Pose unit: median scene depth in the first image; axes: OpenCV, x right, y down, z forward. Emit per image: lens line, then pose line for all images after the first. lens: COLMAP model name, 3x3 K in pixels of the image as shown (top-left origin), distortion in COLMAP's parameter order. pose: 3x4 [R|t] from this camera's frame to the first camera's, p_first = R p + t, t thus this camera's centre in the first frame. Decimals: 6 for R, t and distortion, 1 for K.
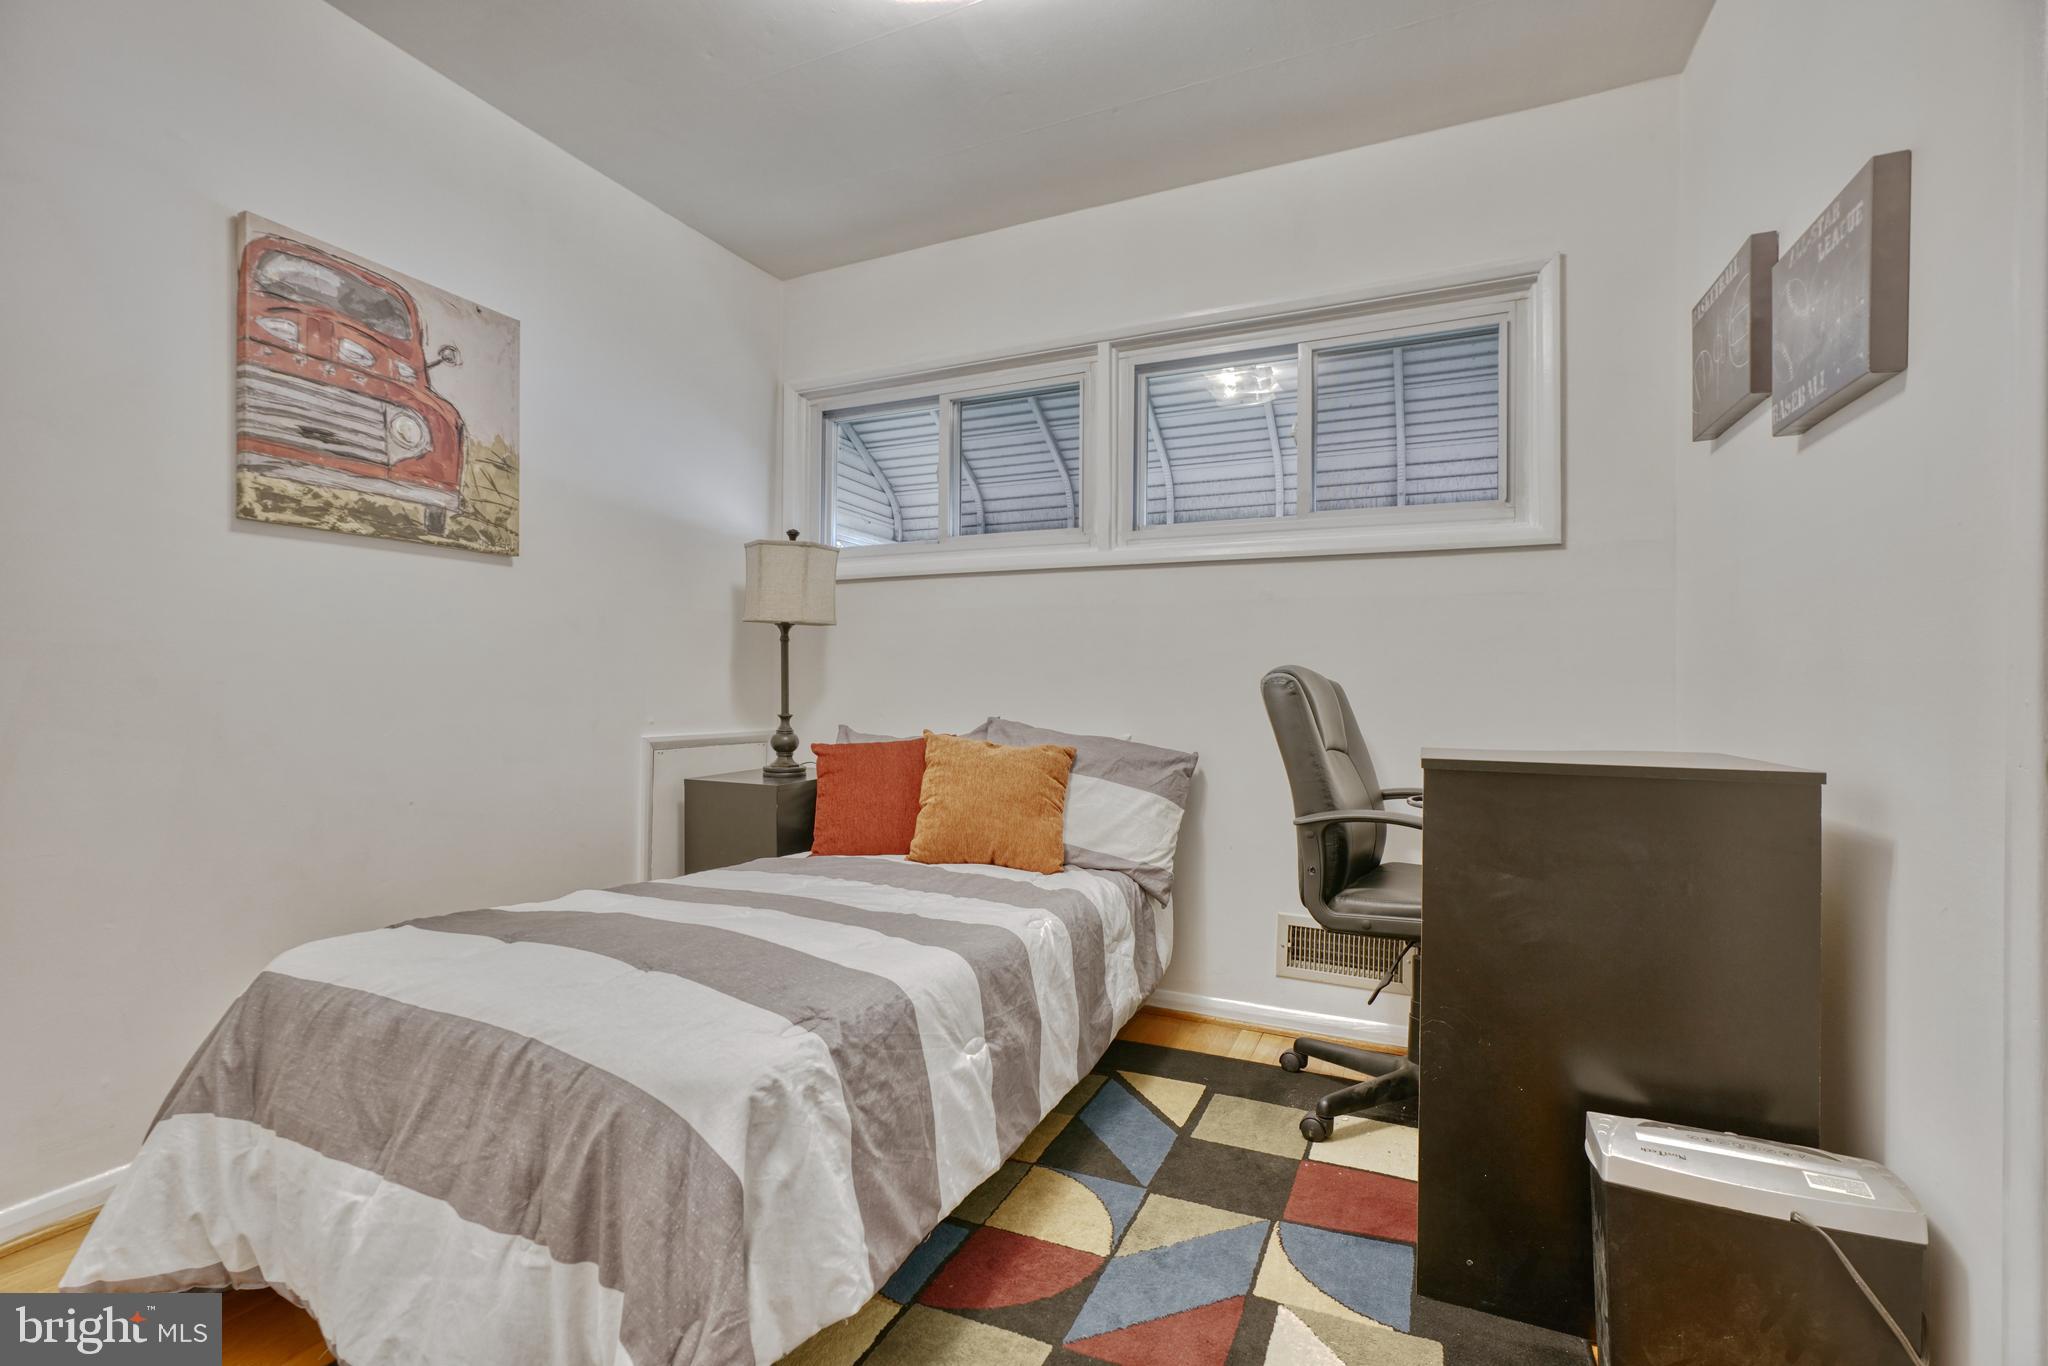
lens RADIAL K [[946.0, 0, 1009.4], [0, 946.0, 692.3], [0, 0, 1]] dist [-0.015651, 0.005964]
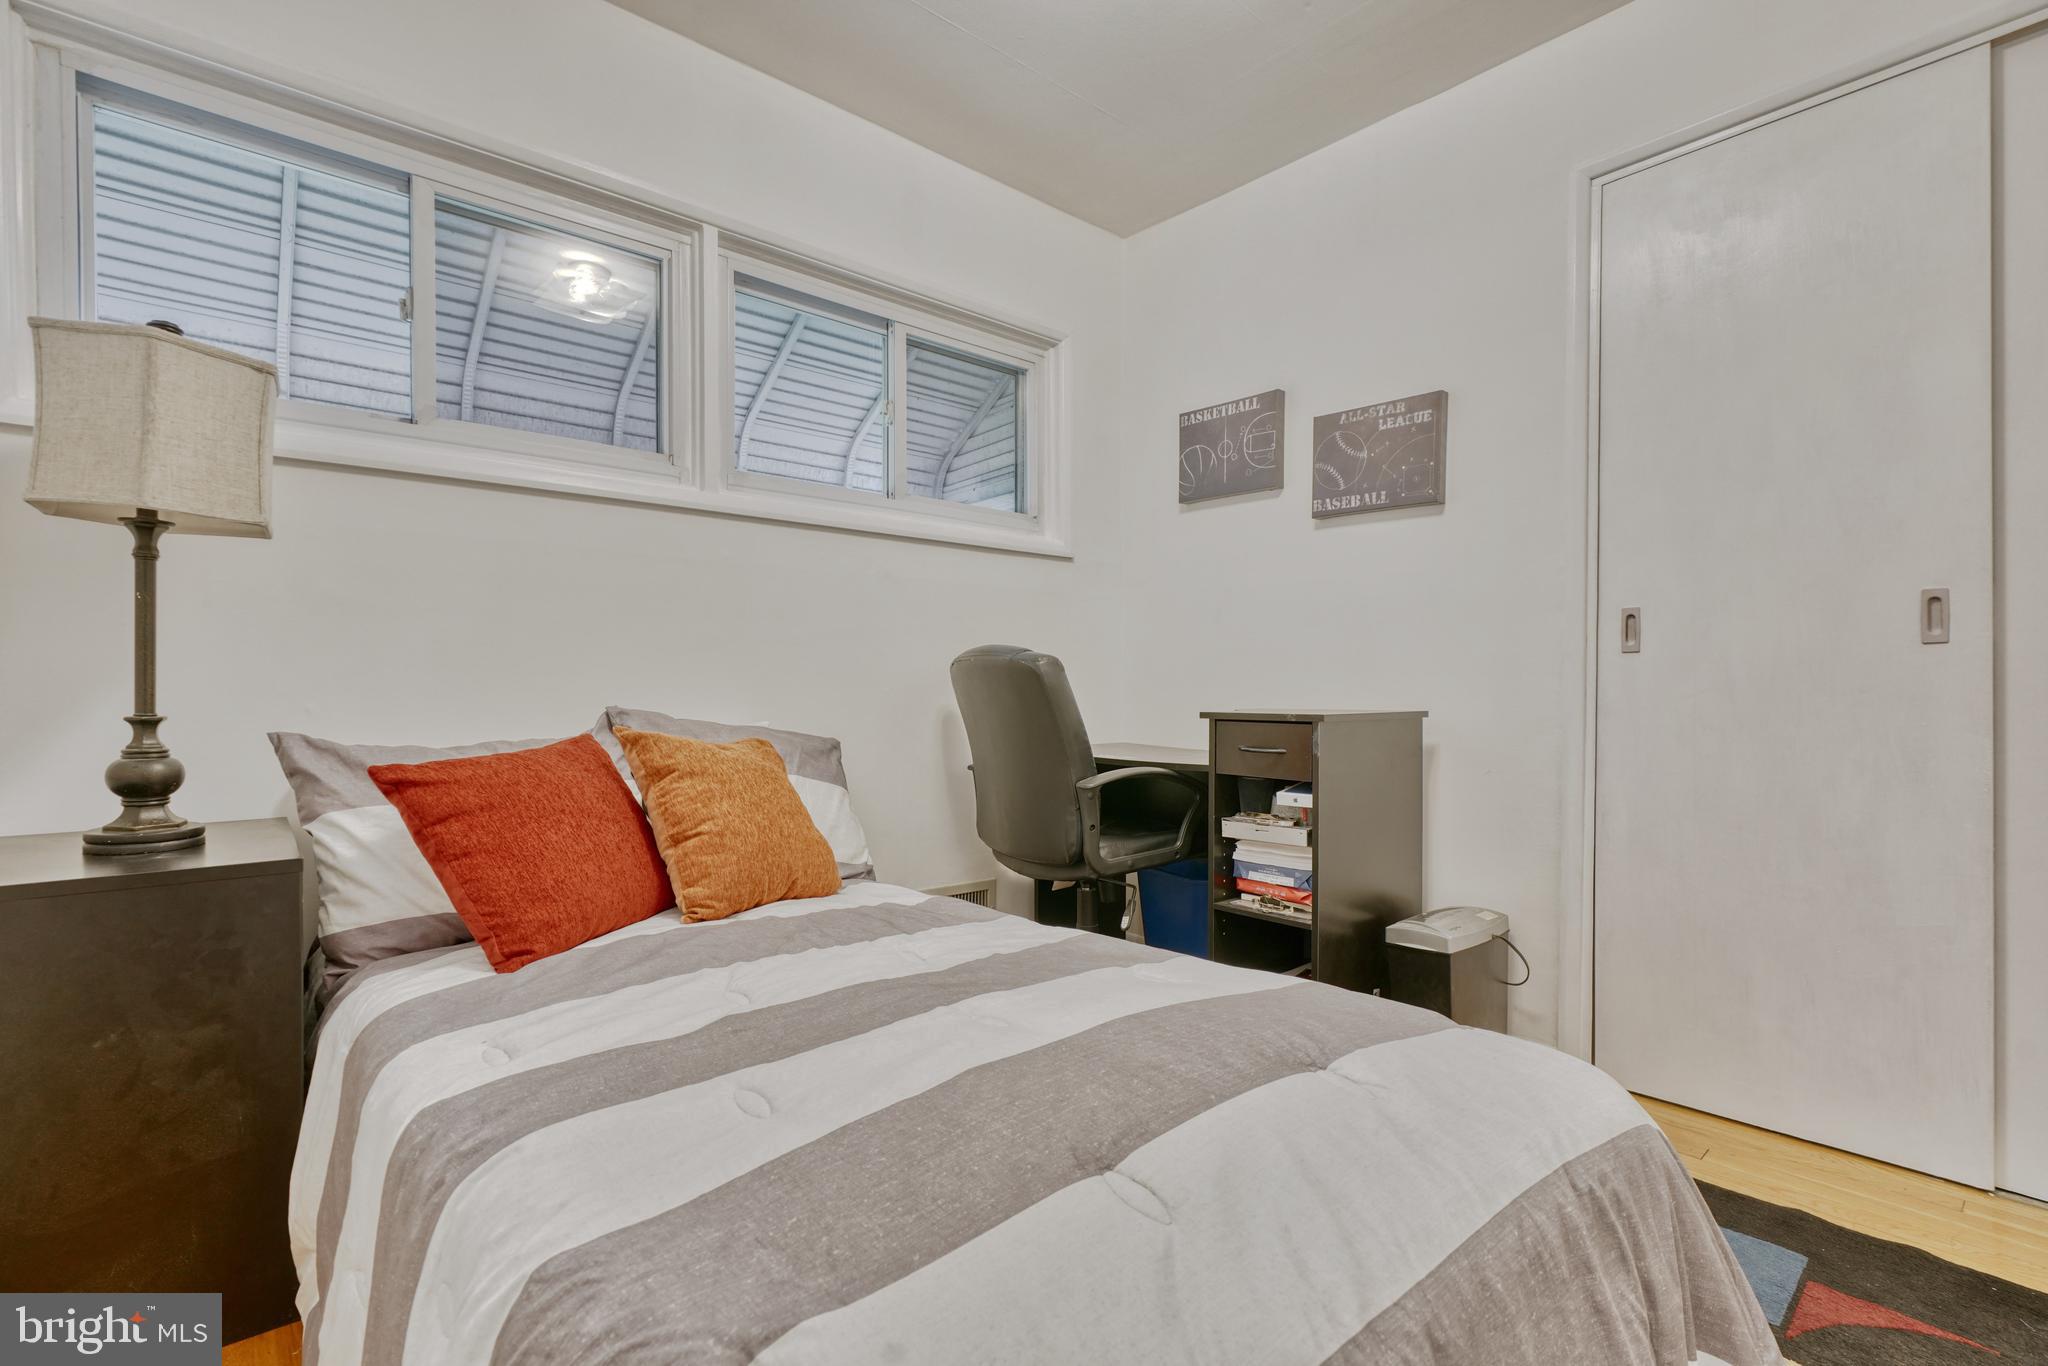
lens RADIAL K [[946.0, 0, 1023.6], [0, 946.0, 685.9], [0, 0, 1]] dist [-0.015651, 0.005964]
pose [[0.389321, -0.011474, 0.921030, -0.512329], [0.003262, 0.999933, 0.011078, 0.004992], [-0.921096, -0.001308, 0.389333, 0.438110]]
